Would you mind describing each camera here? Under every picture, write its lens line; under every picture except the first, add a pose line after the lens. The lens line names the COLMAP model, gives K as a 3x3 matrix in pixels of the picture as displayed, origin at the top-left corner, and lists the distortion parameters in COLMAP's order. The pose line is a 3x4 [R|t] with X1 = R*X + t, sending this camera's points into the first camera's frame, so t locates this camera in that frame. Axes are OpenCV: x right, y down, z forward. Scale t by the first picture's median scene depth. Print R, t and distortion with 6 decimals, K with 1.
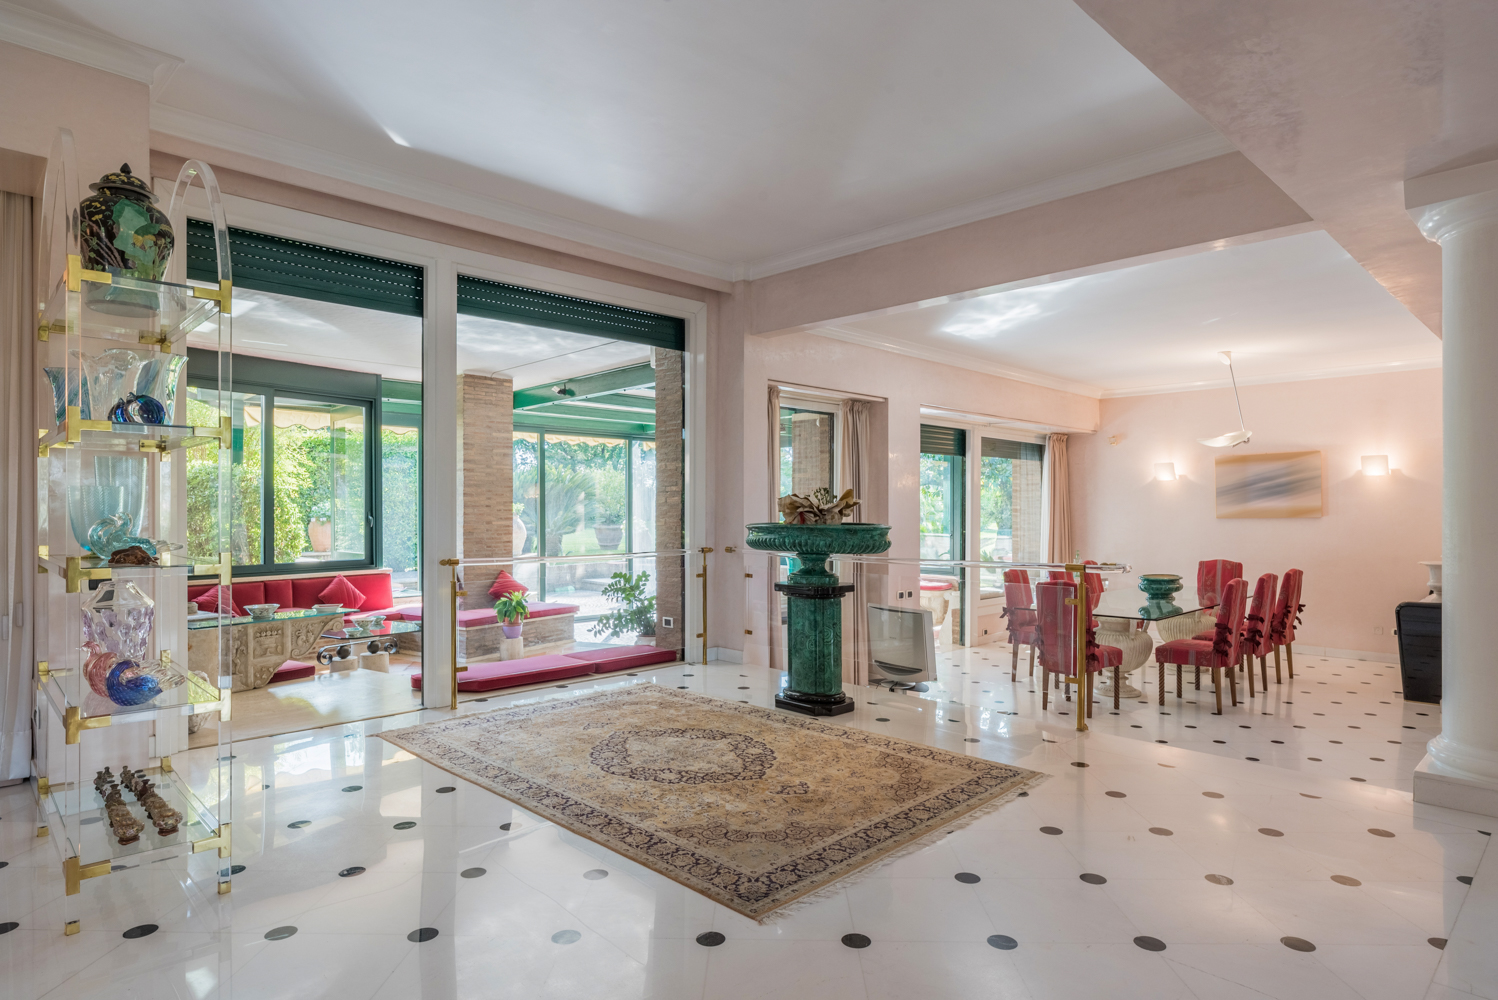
lens RADIAL K [[846.6, 0, 749.0], [0, 846.6, 500.0], [0, 0, 1]] dist [-0.008184, -0.000008]
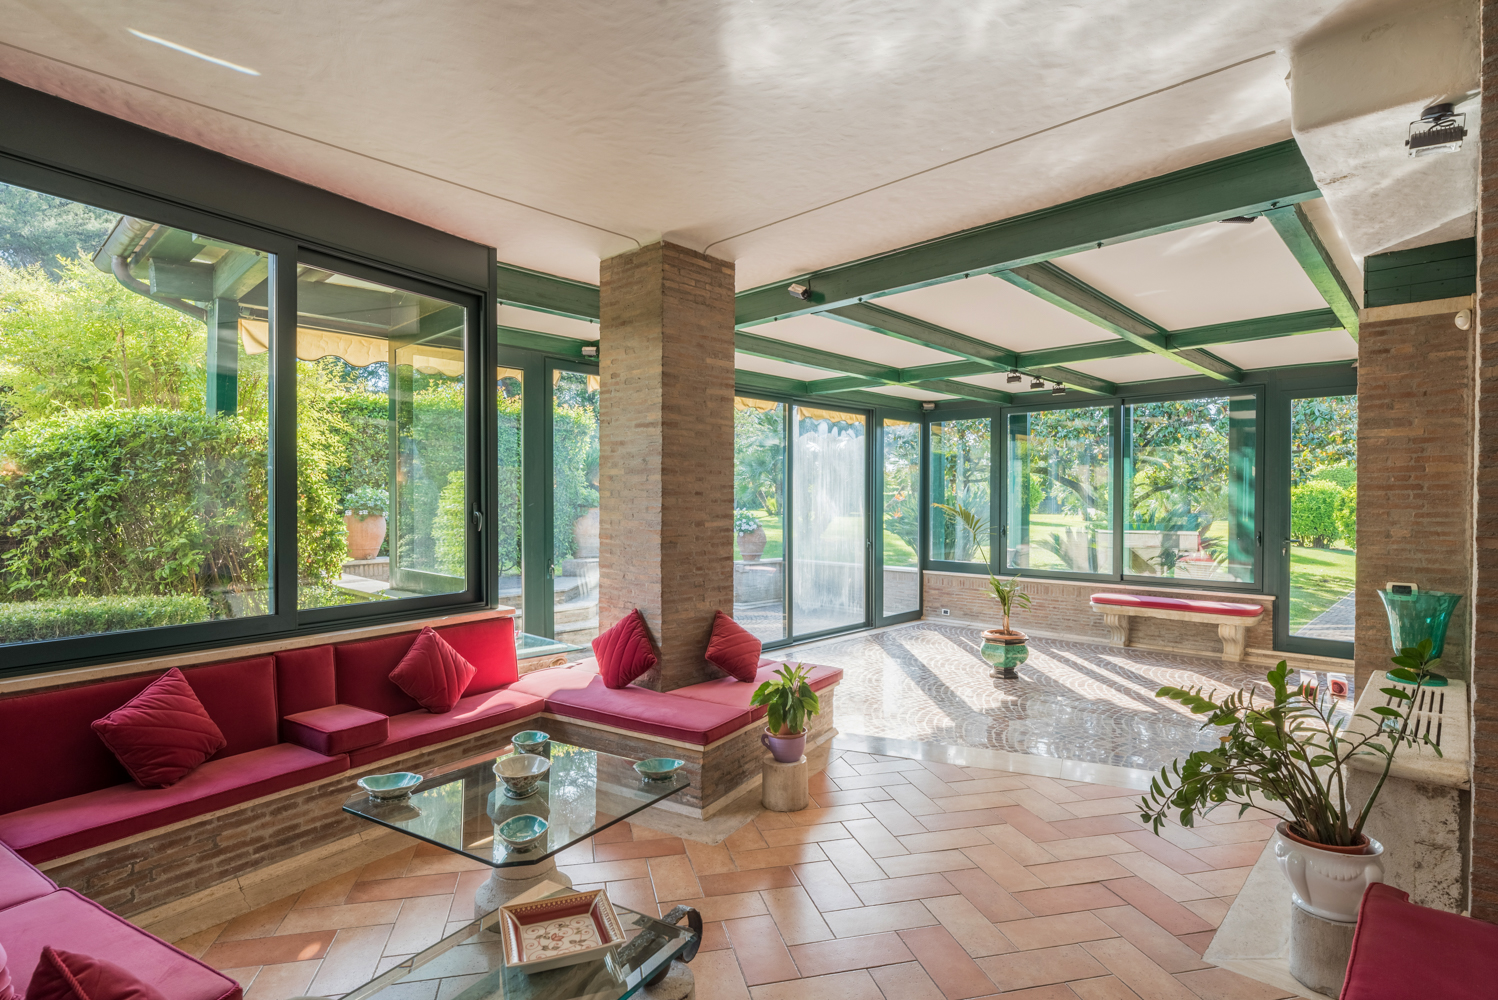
lens RADIAL K [[770.9, 0, 749.0], [0, 770.9, 500.0], [0, 0, 1]] dist [-0.001094, -0.000197]
pose [[0.999594, 0.003751, 0.028237, -0.313485], [-0.004097, 0.999917, 0.012179, 0.005930], [-0.028189, -0.012290, 0.999527, 0.548072]]
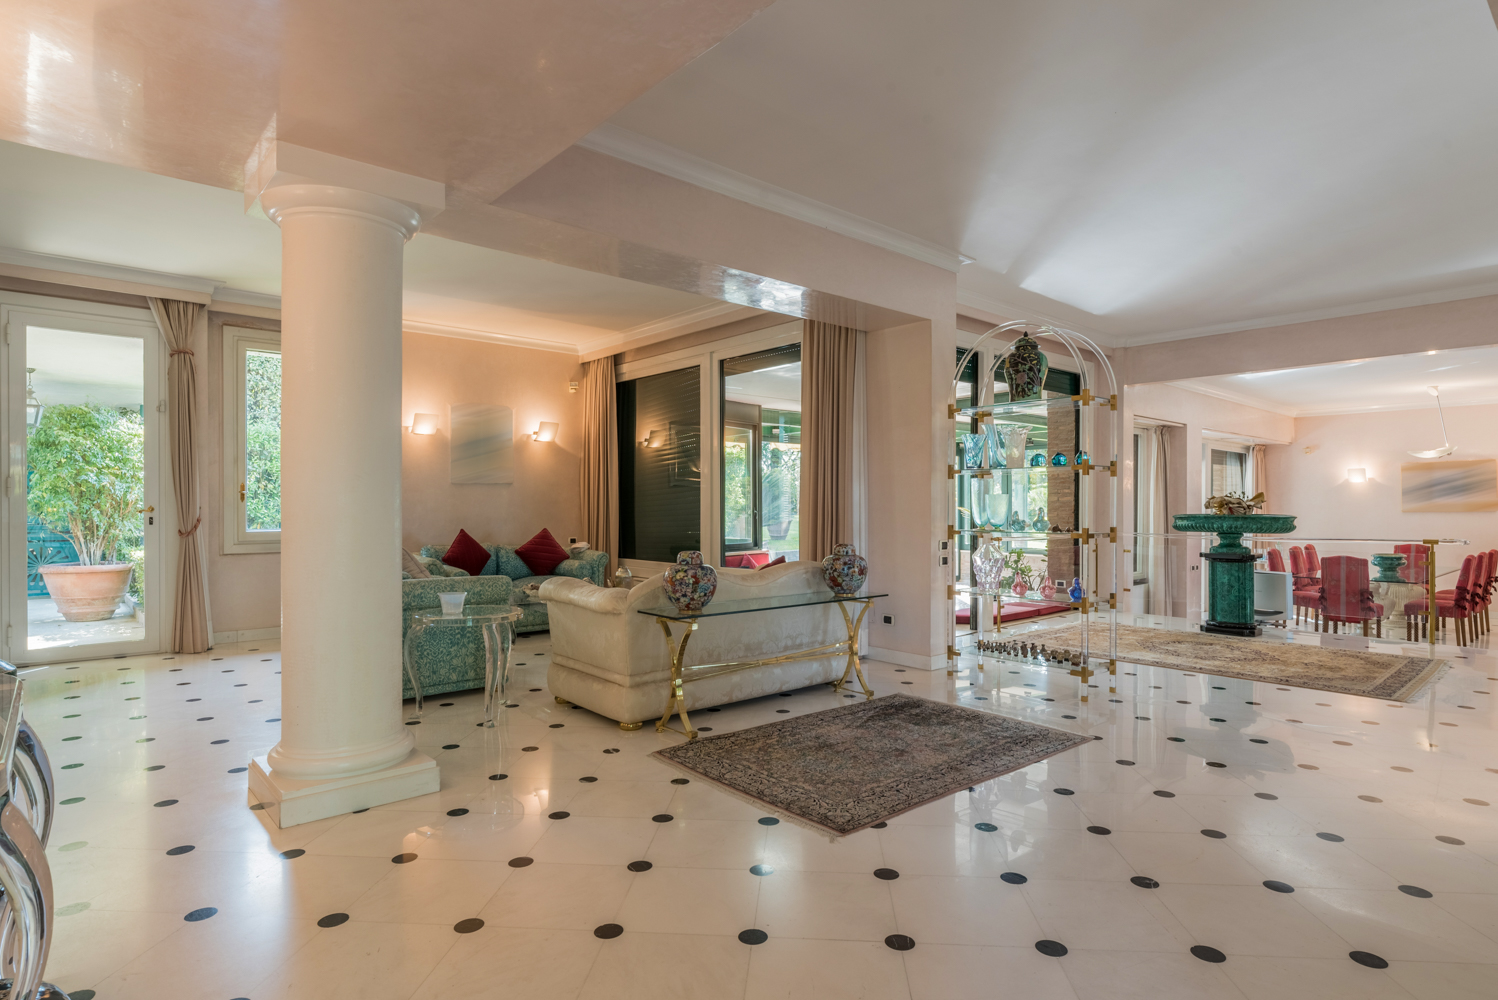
lens RADIAL K [[806.7, 0, 749.0], [0, 806.7, 500.0], [0, 0, 1]] dist [-0.005528, -0.001169]
pose [[0.998477, -0.000937, -0.055170, -0.419123], [0.001183, 0.999989, 0.004434, -0.003590], [0.055165, -0.004493, 0.998467, -0.303610]]
